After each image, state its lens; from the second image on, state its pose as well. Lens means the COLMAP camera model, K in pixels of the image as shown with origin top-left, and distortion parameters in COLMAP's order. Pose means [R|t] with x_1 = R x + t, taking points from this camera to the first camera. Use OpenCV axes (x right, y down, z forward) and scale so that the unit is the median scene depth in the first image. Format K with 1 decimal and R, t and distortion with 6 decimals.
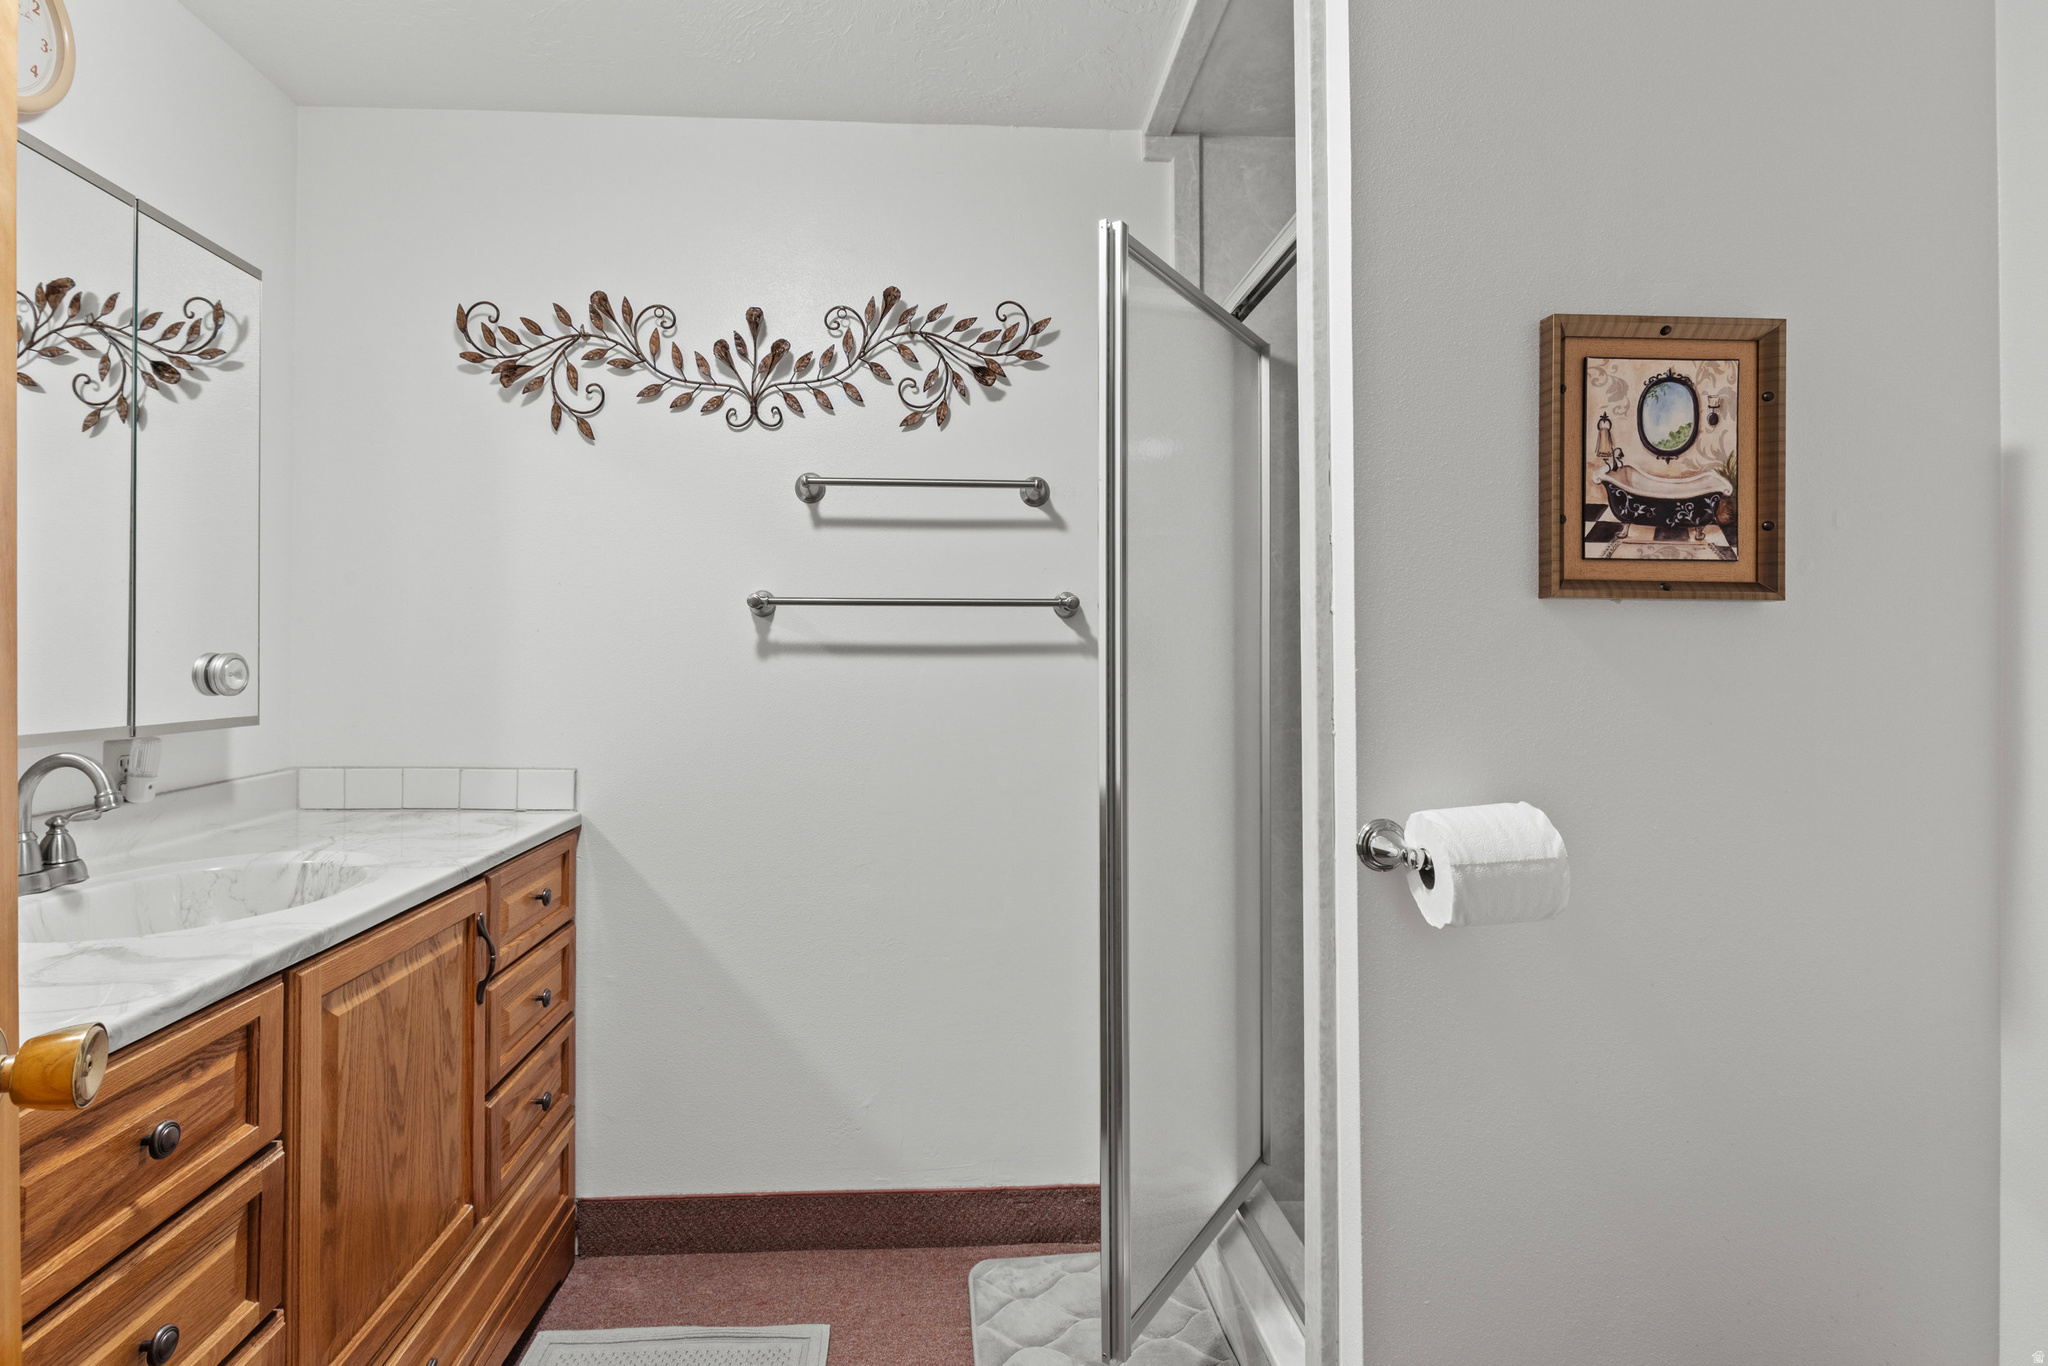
lens RADIAL K [[937.9, 0, 956.0], [0, 937.9, 650.3], [0, 0, 1]] dist [-0.003433, -0.000401]
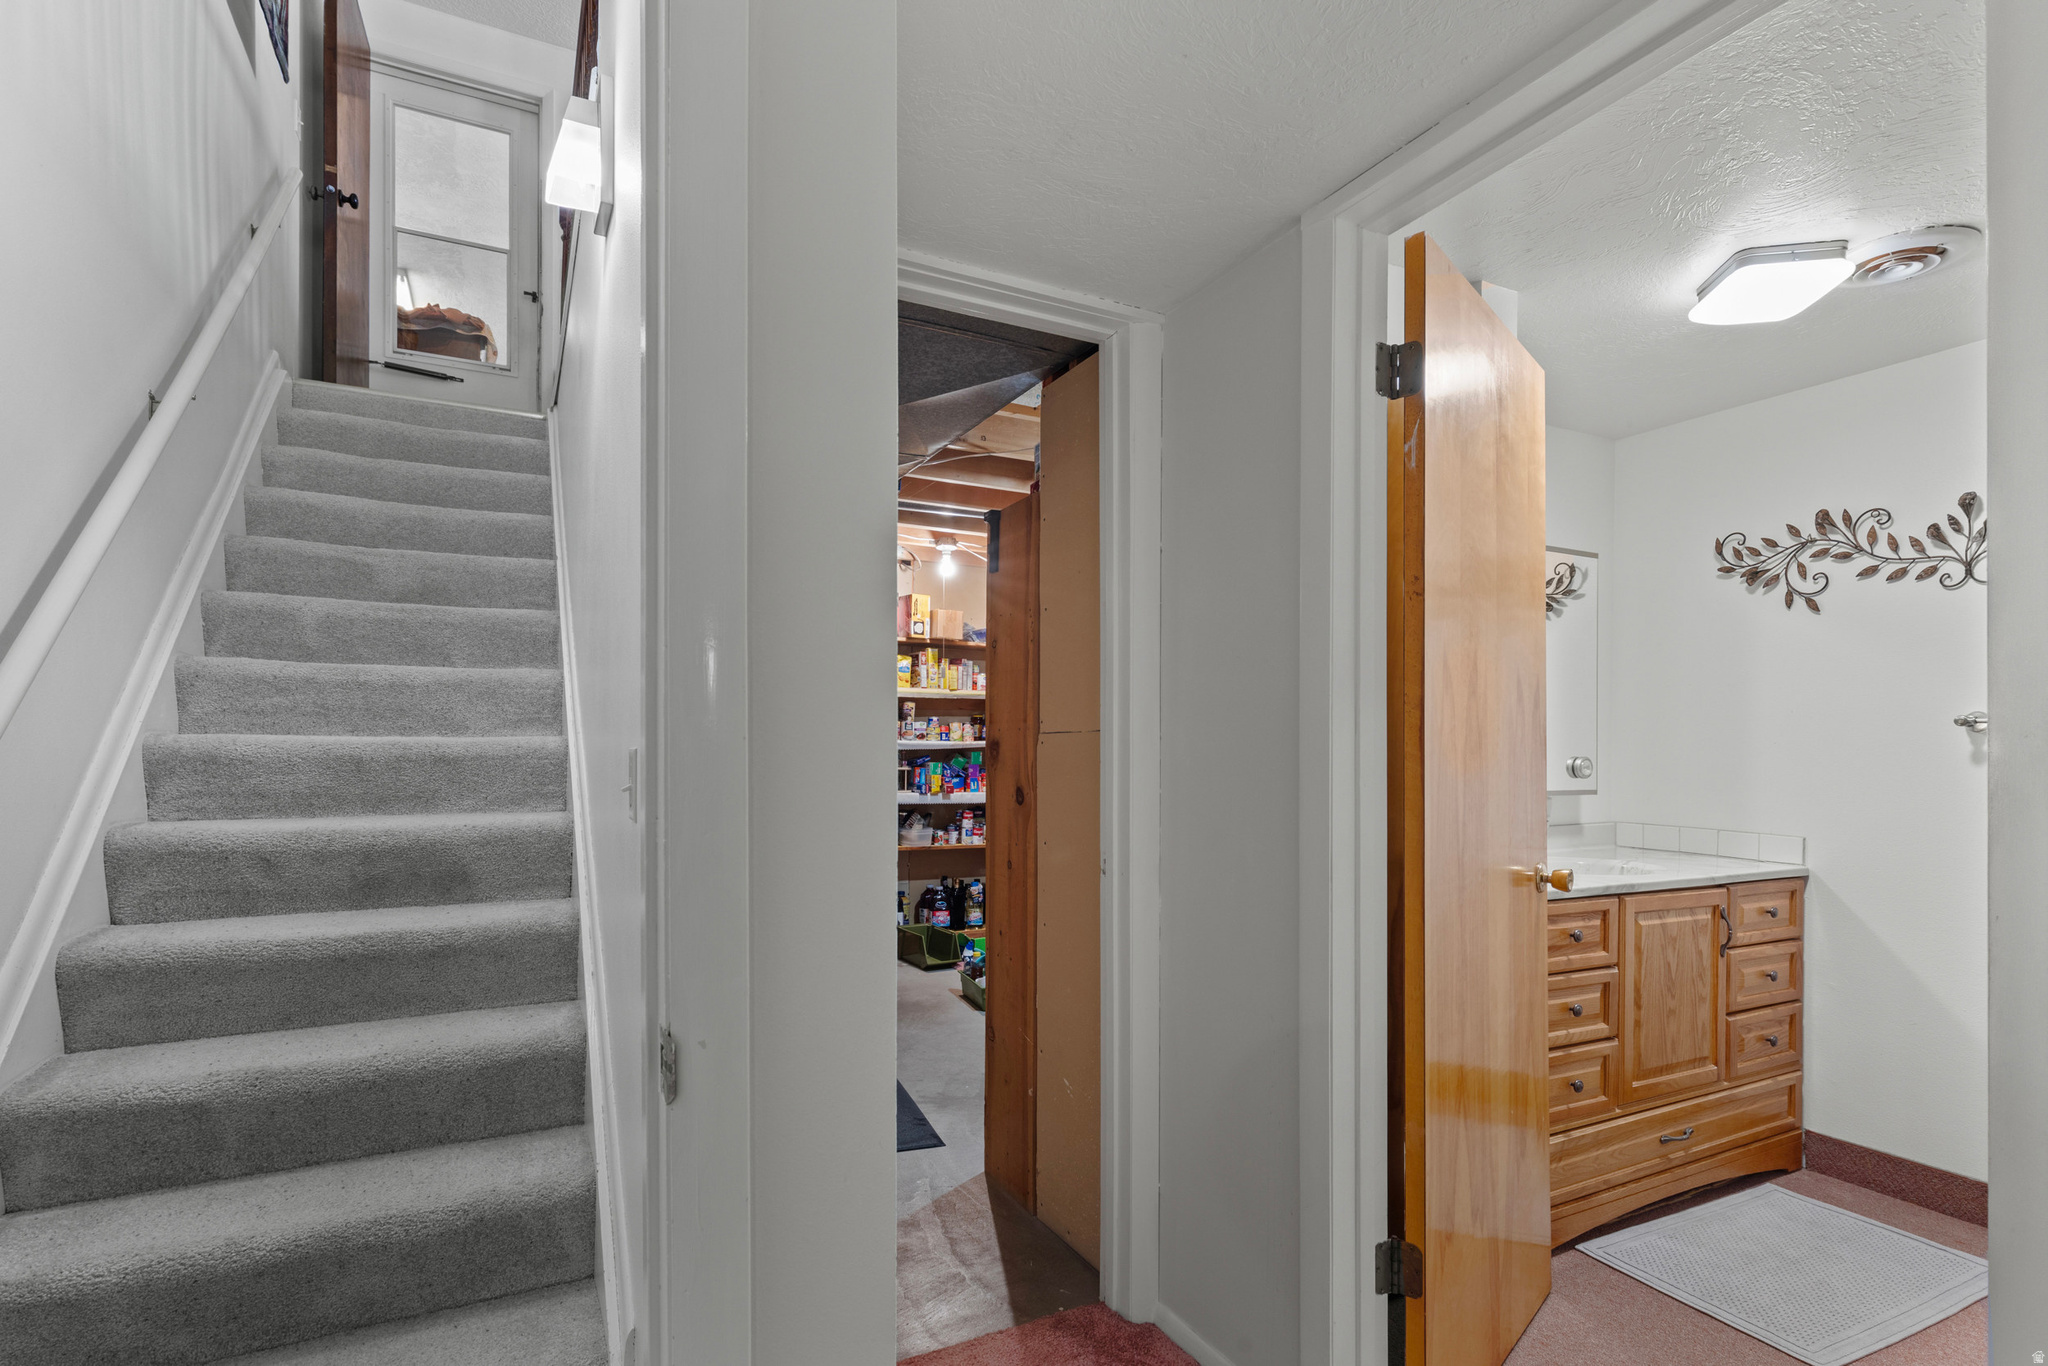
lens RADIAL K [[937.9, 0, 979.3], [0, 937.9, 744.5], [0, 0, 1]] dist [-0.003433, -0.000401]
pose [[0.368828, -0.000020, -0.929498, 0.483894], [0.001046, 0.999999, 0.000393, -0.020623], [0.929497, -0.001117, 0.368828, -0.750792]]
